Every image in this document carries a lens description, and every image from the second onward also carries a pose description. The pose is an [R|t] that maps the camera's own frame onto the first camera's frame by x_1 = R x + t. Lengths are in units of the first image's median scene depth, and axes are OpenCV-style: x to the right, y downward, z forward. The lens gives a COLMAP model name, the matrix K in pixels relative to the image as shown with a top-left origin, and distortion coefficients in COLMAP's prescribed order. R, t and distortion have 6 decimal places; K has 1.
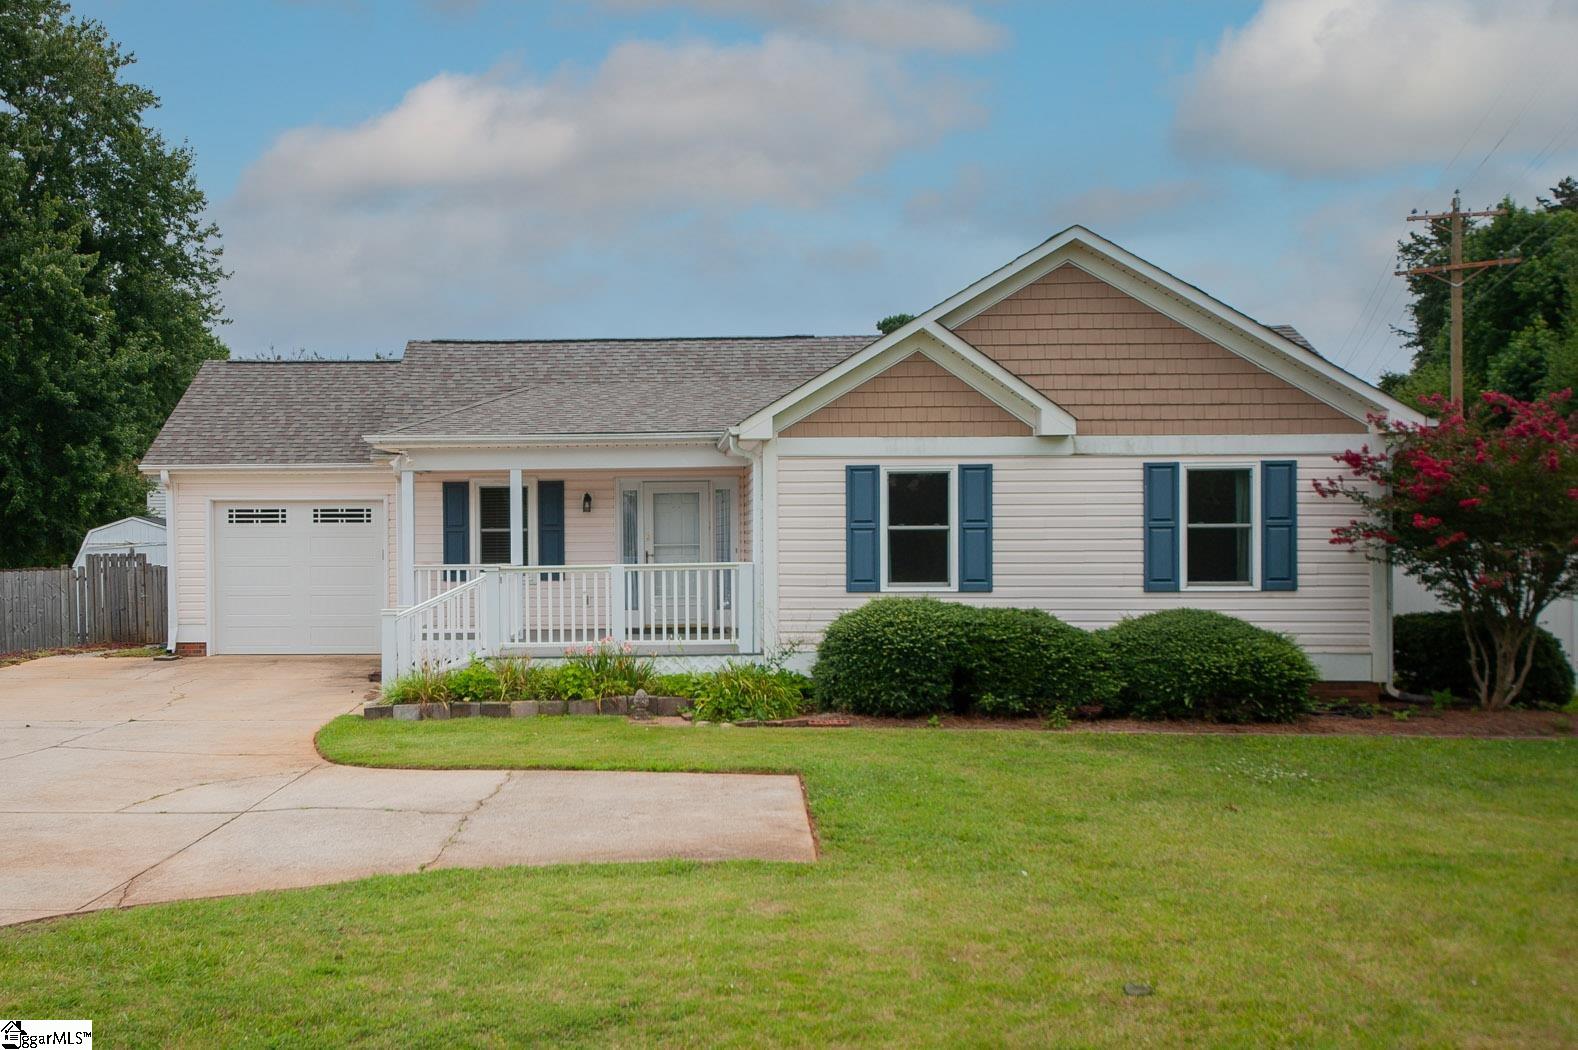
lens RADIAL K [[1671.5, 0, 789.0], [0, 1671.5, 525.0], [0, 0, 1]] dist [0.090196, -0.191287]
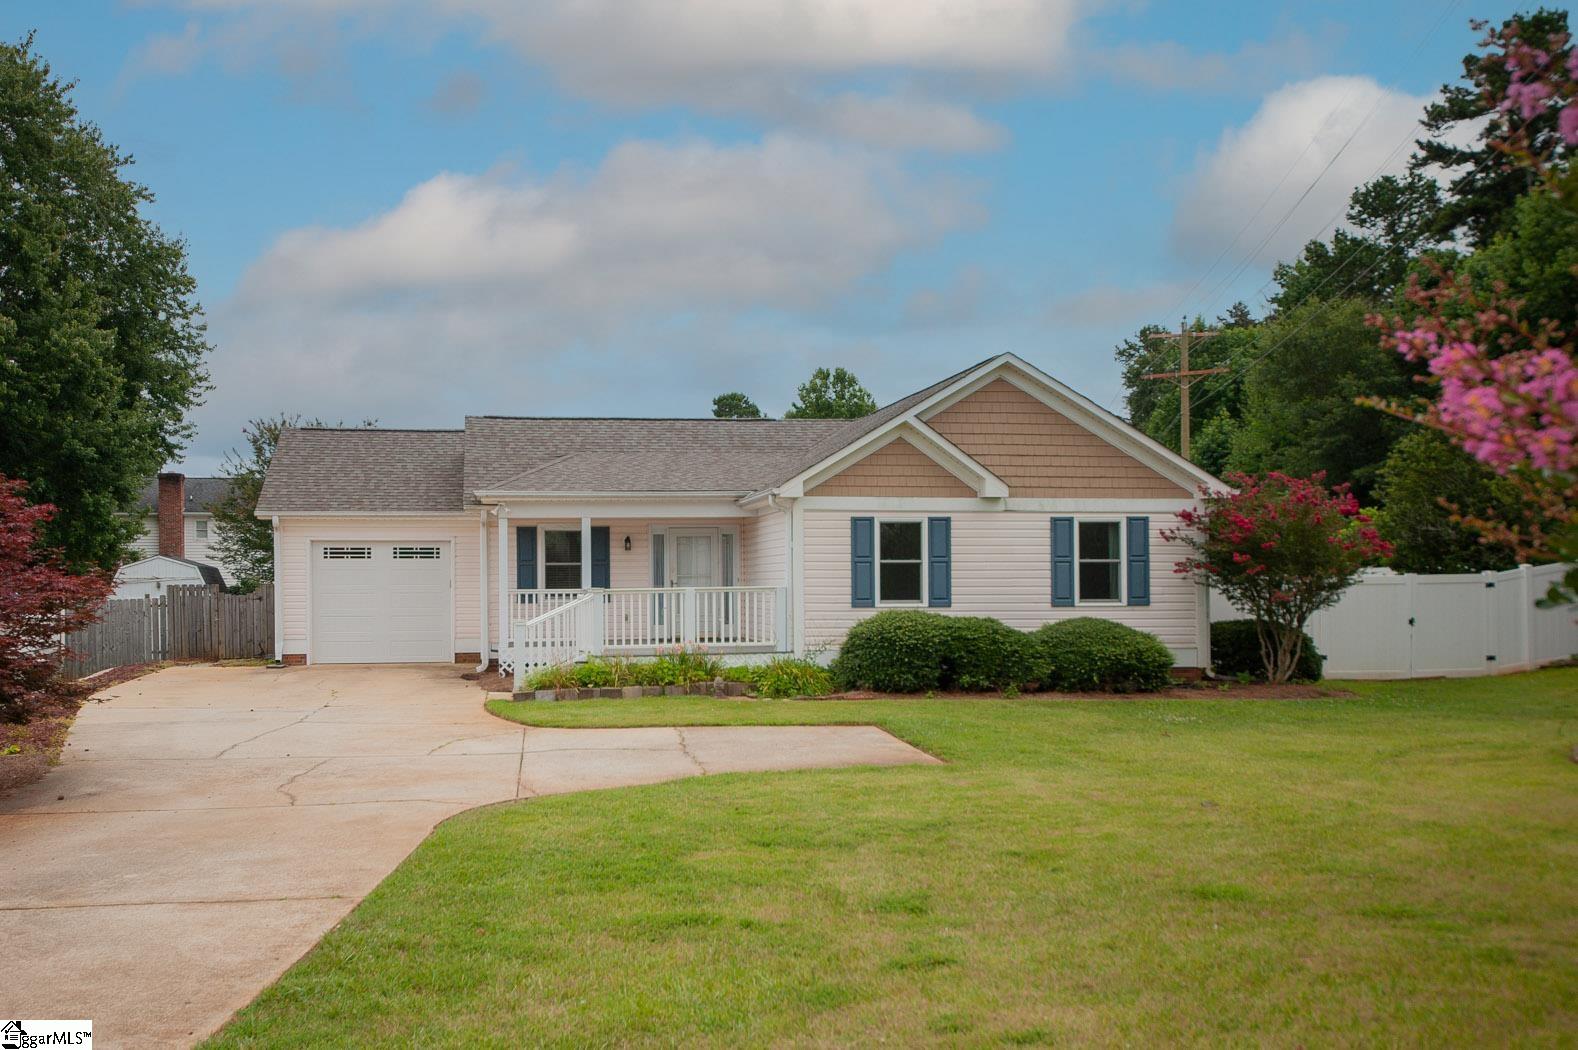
lens RADIAL K [[1671.5, 0, 789.0], [0, 1671.5, 525.0], [0, 0, 1]] dist [0.090196, -0.191287]
pose [[0.974169, 0.008846, 0.225648, -0.332503], [-0.001467, 0.999459, -0.032847, 0.017407], [-0.225817, 0.031668, 0.973655, -0.350834]]
